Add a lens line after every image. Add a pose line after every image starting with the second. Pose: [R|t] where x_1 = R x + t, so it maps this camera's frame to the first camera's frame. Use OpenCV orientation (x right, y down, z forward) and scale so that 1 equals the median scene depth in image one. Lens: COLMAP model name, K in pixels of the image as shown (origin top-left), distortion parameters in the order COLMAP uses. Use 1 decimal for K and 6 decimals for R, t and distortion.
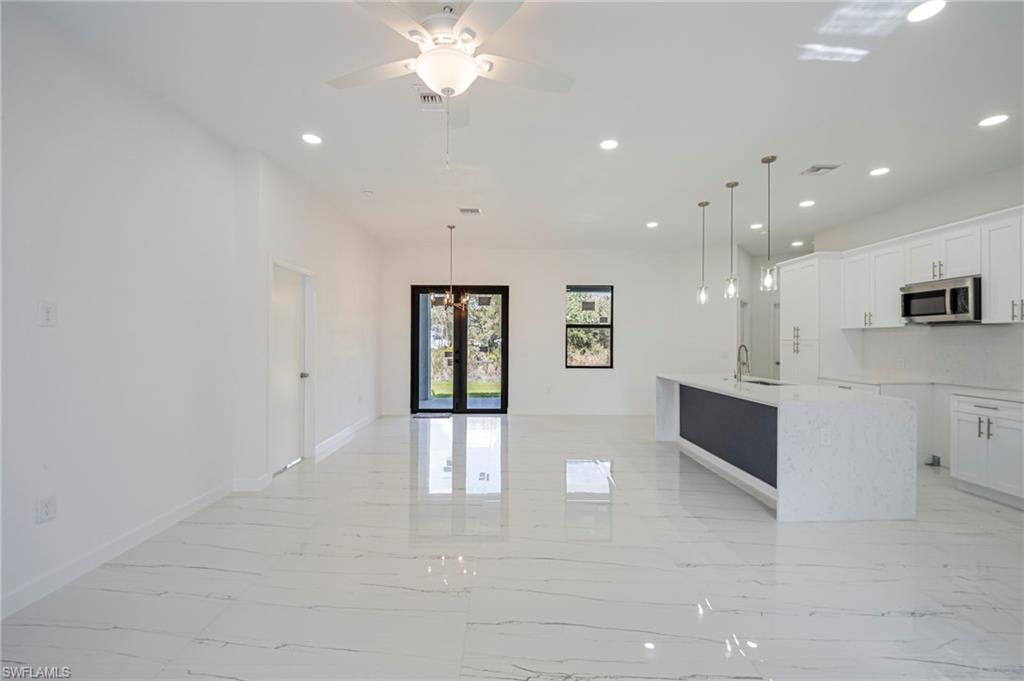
lens RADIAL K [[425.8, 0, 514.2], [0, 425.8, 339.8], [0, 0, 1]] dist [0.001778, -0.011808]
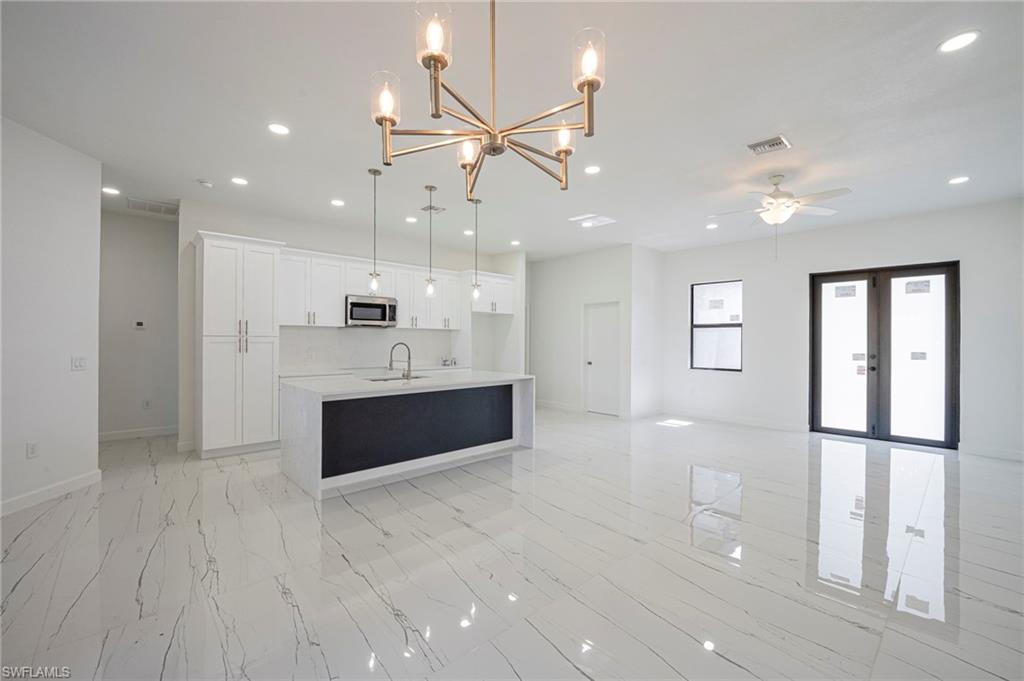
lens RADIAL K [[425.8, 0, 514.2], [0, 425.8, 339.8], [0, 0, 1]] dist [0.001778, -0.011808]
pose [[-0.661601, -0.013199, 0.749740, -0.355164], [-0.014867, 0.999879, 0.004484, -0.004628], [-0.749709, -0.008180, -0.661718, 1.339480]]
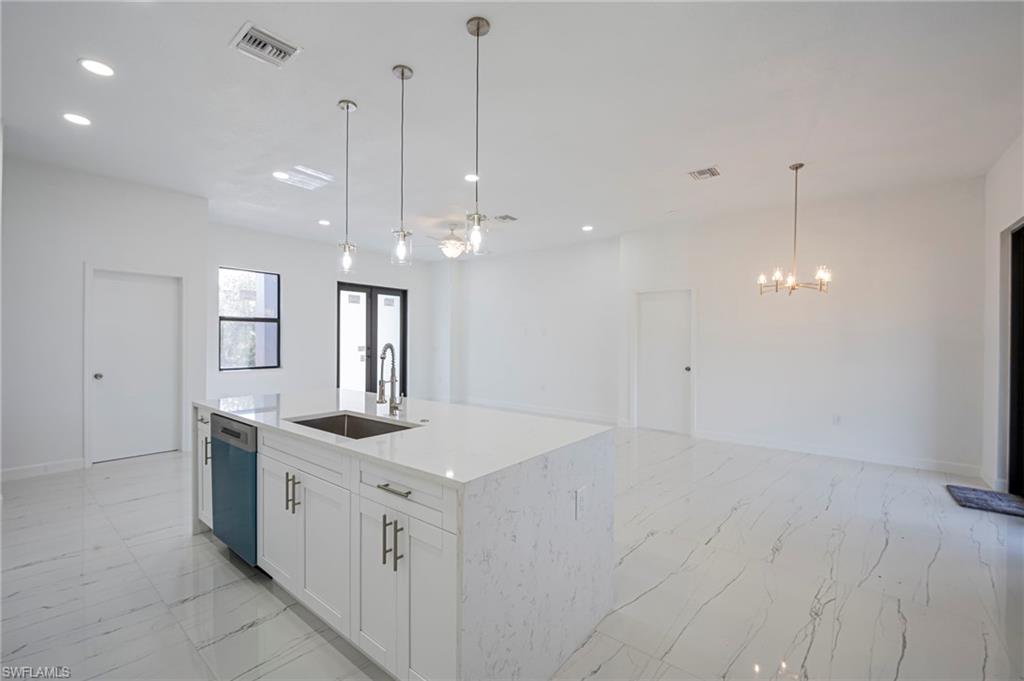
lens RADIAL K [[424.8, 0, 519.2], [0, 424.8, 337.4], [0, 0, 1]] dist [0.001137, -0.000132]
pose [[-0.627685, -0.018057, -0.778258, 0.753519], [-0.011876, 0.999837, -0.013620, 0.005884], [0.778377, 0.000693, -0.627797, 1.308243]]
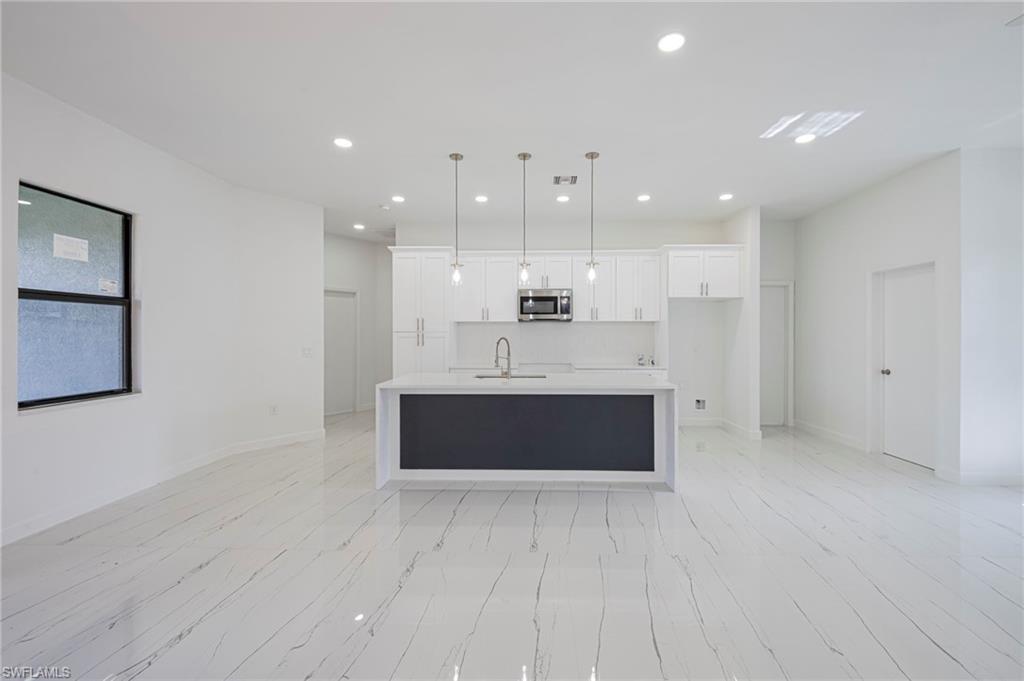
lens RADIAL K [[424.8, 0, 519.2], [0, 424.8, 337.4], [0, 0, 1]] dist [0.001137, -0.000132]
pose [[0.059582, -0.018808, 0.998046, -0.329969], [-0.002228, 0.999817, 0.018974, -0.006854], [-0.998221, -0.003354, 0.059529, 0.836460]]
